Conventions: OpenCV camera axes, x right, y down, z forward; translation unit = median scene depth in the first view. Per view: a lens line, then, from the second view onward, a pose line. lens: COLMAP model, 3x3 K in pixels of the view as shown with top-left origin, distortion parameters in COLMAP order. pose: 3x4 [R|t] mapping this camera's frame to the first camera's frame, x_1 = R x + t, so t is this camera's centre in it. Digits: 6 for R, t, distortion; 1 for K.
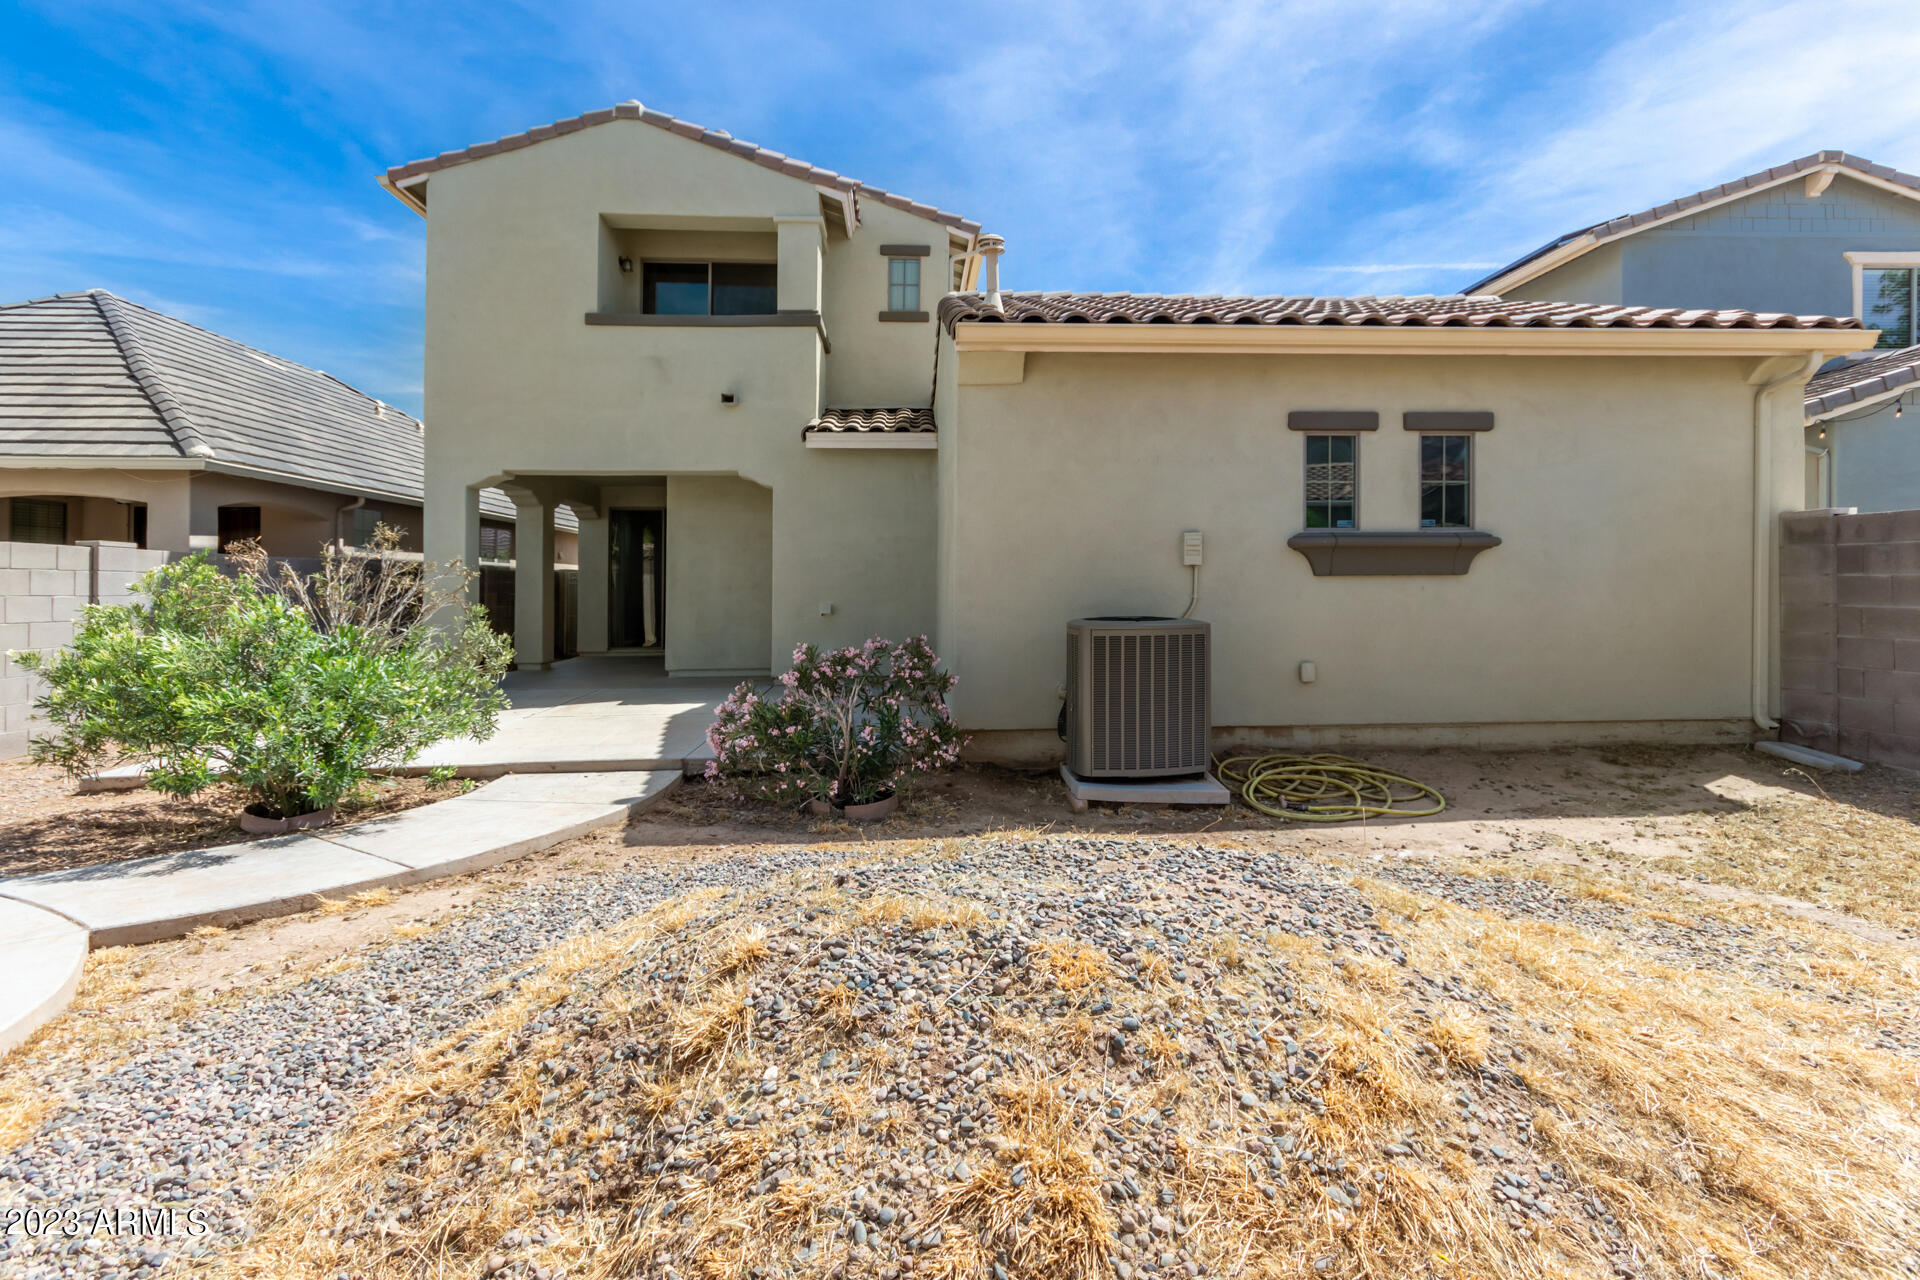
lens RADIAL K [[937.1, 0, 972.9], [0, 937.1, 570.9], [0, 0, 1]] dist [0.022406, -0.000765]
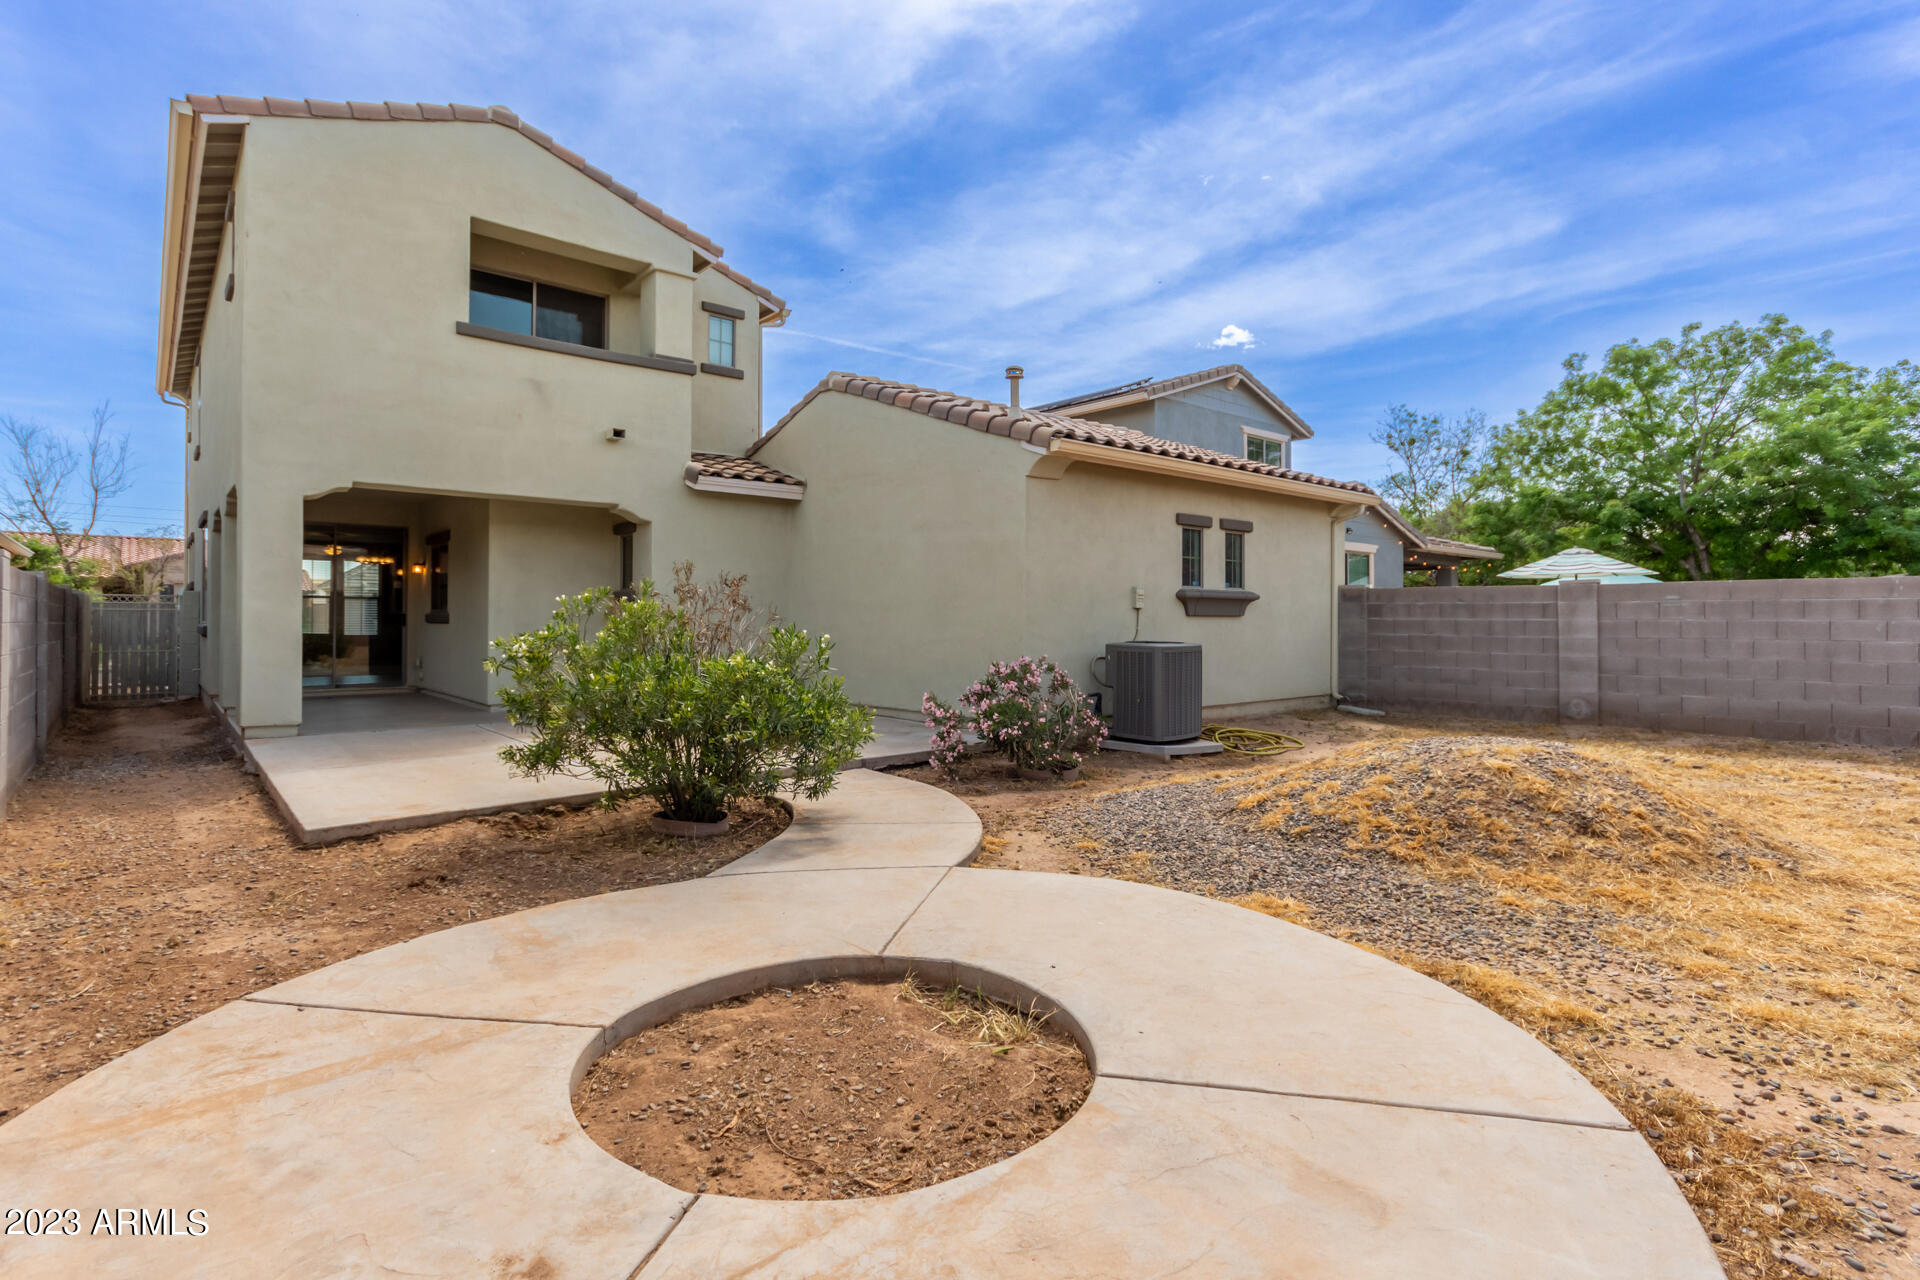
lens RADIAL K [[937.1, 0, 983.7], [0, 937.1, 607.8], [0, 0, 1]] dist [0.022406, -0.000765]
pose [[0.803974, 0.015406, 0.594464, -0.836717], [-0.014949, 0.999872, -0.005695, 0.004787], [-0.594476, -0.004308, 0.804102, -0.080432]]
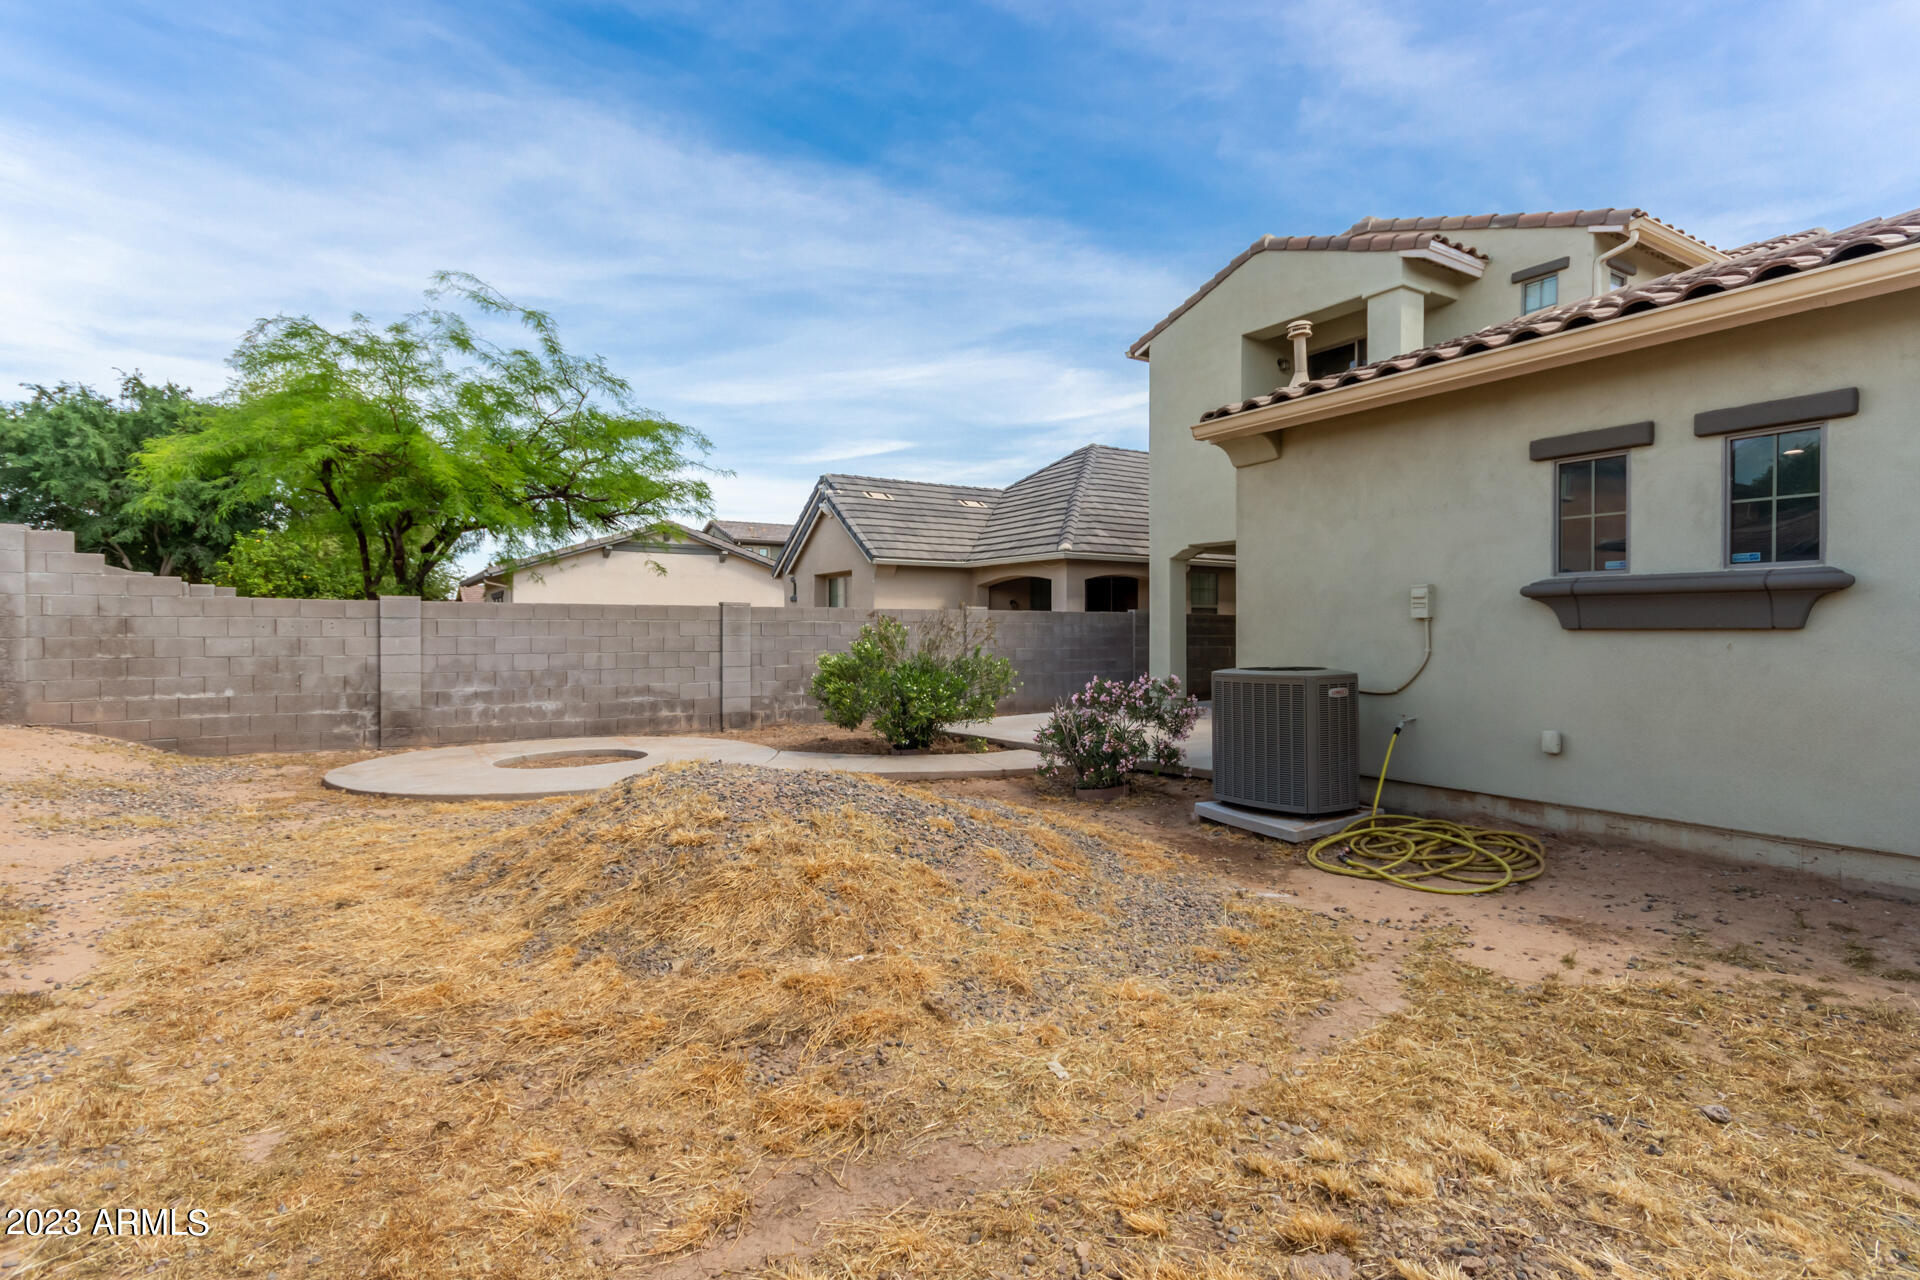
lens RADIAL K [[937.1, 0, 964.5], [0, 937.1, 636.9], [0, 0, 1]] dist [0.022406, -0.000765]
pose [[0.484234, 0.014369, -0.874820, 0.823180], [0.001179, 0.999854, 0.017075, -0.003378], [0.874938, -0.009300, 0.484147, 0.109651]]
